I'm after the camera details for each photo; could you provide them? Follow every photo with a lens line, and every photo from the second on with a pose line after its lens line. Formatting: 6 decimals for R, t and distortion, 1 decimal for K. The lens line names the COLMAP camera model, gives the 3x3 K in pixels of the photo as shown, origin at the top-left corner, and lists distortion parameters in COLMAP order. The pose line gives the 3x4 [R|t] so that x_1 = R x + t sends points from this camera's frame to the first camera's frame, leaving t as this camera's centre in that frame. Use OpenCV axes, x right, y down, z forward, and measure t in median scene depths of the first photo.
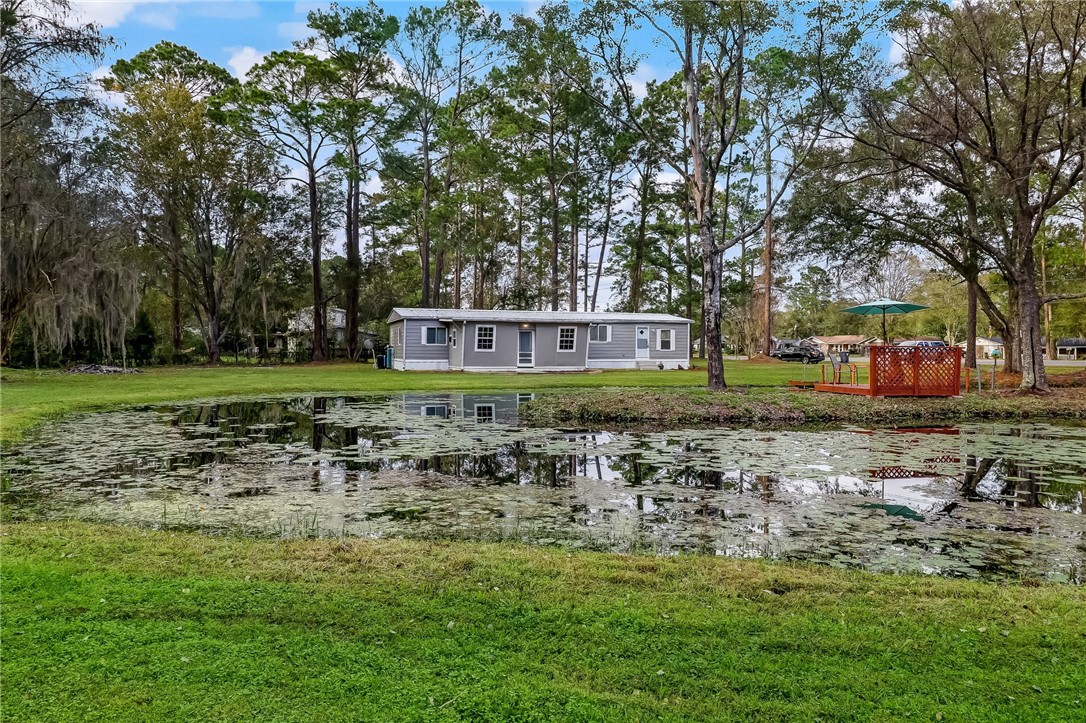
lens RADIAL K [[511.6, 0, 548.0], [0, 511.6, 349.2], [0, 0, 1]] dist [-0.011679, -0.000753]
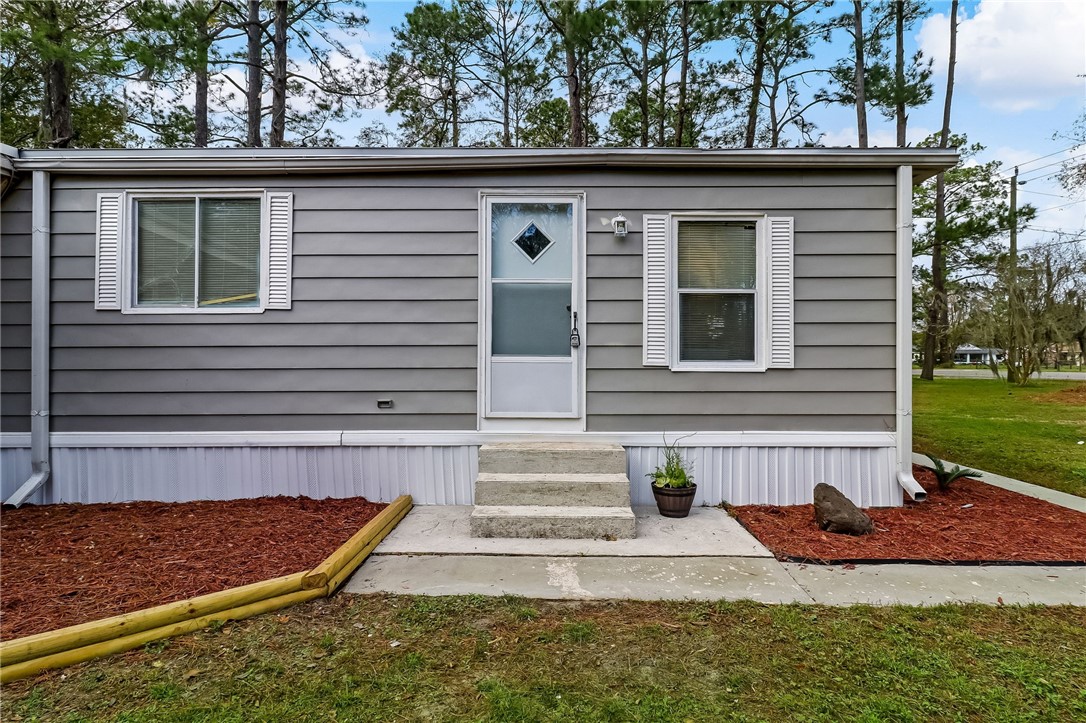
lens RADIAL K [[511.6, 0, 548.0], [0, 511.6, 349.2], [0, 0, 1]] dist [-0.011679, -0.000753]
pose [[0.960667, -0.008479, -0.277573, 0.228520], [0.002209, 0.999735, -0.022896, 0.000546], [0.277694, 0.021383, 0.960432, 0.871079]]
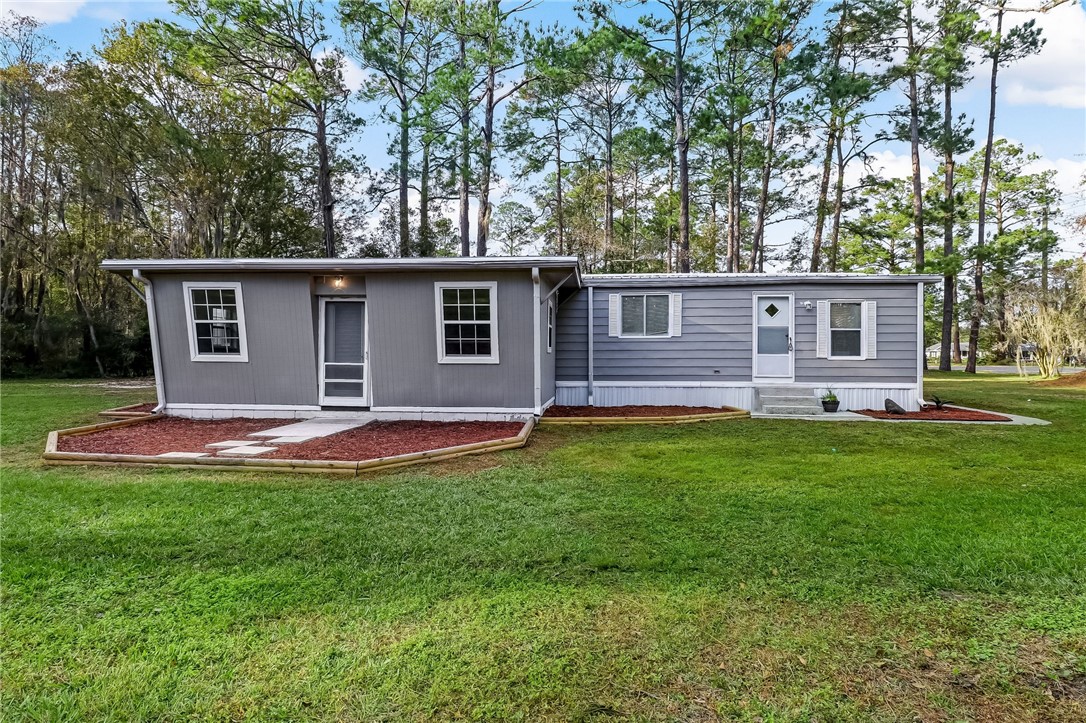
lens RADIAL K [[511.6, 0, 548.0], [0, 511.6, 349.2], [0, 0, 1]] dist [-0.011679, -0.000753]
pose [[0.934835, -0.005232, -0.355045, 0.164044], [-0.000257, 0.999881, -0.015412, 0.001525], [0.355083, 0.014499, 0.934722, 0.598563]]
